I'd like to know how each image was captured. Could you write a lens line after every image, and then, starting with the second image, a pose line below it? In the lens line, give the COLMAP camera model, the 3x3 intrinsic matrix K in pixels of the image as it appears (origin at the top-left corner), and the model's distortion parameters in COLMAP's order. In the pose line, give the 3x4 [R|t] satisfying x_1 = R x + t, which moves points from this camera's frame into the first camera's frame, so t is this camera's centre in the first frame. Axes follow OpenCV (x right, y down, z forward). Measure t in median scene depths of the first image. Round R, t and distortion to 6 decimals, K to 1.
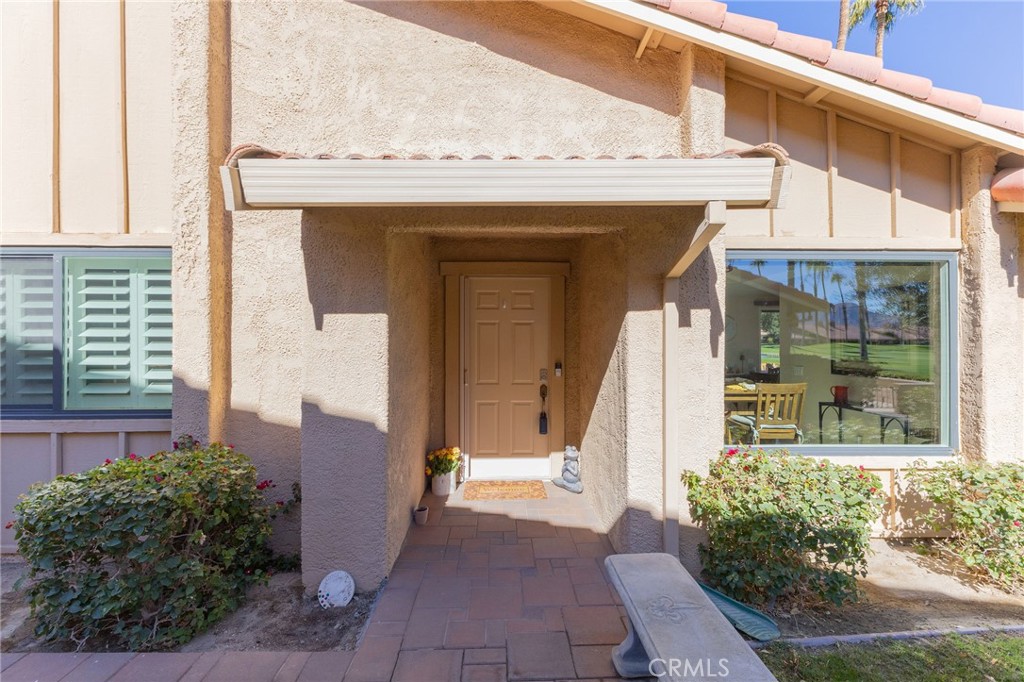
lens RADIAL K [[437.0, 0, 512.6], [0, 437.0, 338.9], [0, 0, 1]] dist [0.006171, -0.000528]
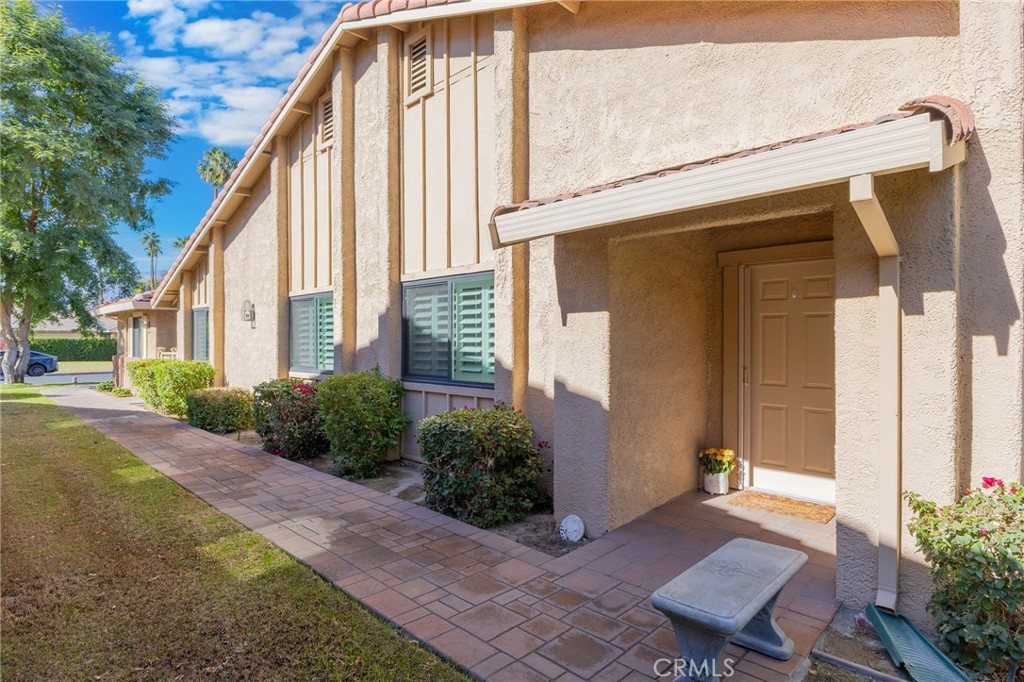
lens RADIAL K [[544.0, 0, 514.6], [0, 544.0, 338.4], [0, 0, 1]] dist [-0.007882, -0.002168]
pose [[0.699482, -0.000272, -0.714650, 0.516951], [-0.000845, 0.999999, -0.001207, 0.015616], [0.714650, 0.001448, 0.699481, -0.194709]]
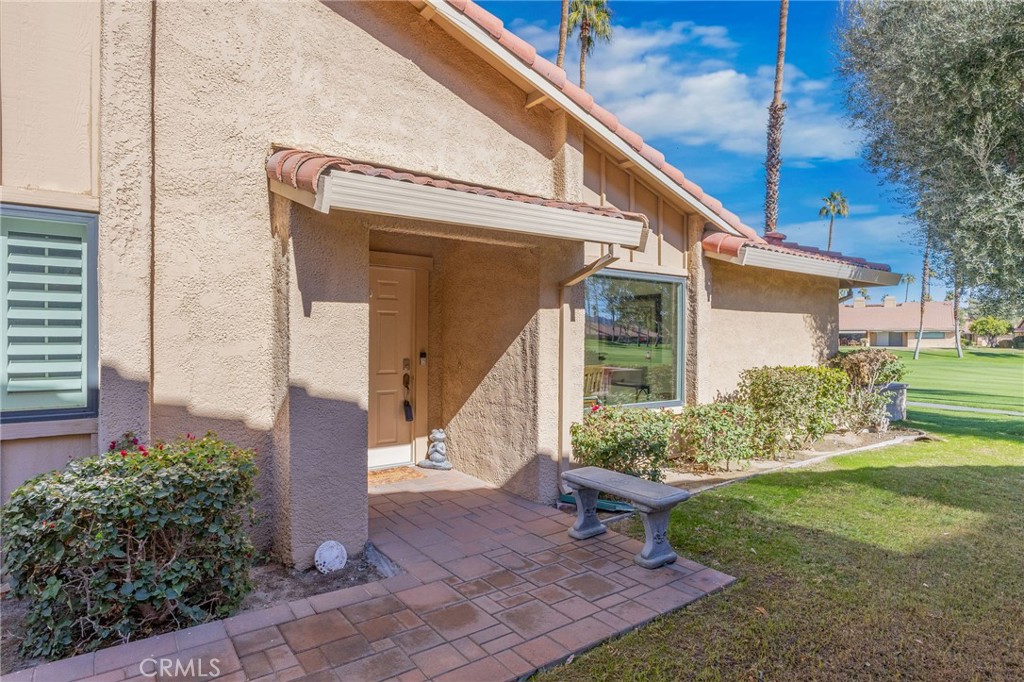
lens RADIAL K [[562.5, 0, 512.0], [0, 562.5, 341.0], [0, 0, 1]] dist [-0.004738, -0.001354]
pose [[0.820530, 0.001795, 0.571601, -0.695126], [-0.009312, 0.999904, 0.010228, 0.016866], [-0.571528, -0.013715, 0.820468, -0.325659]]
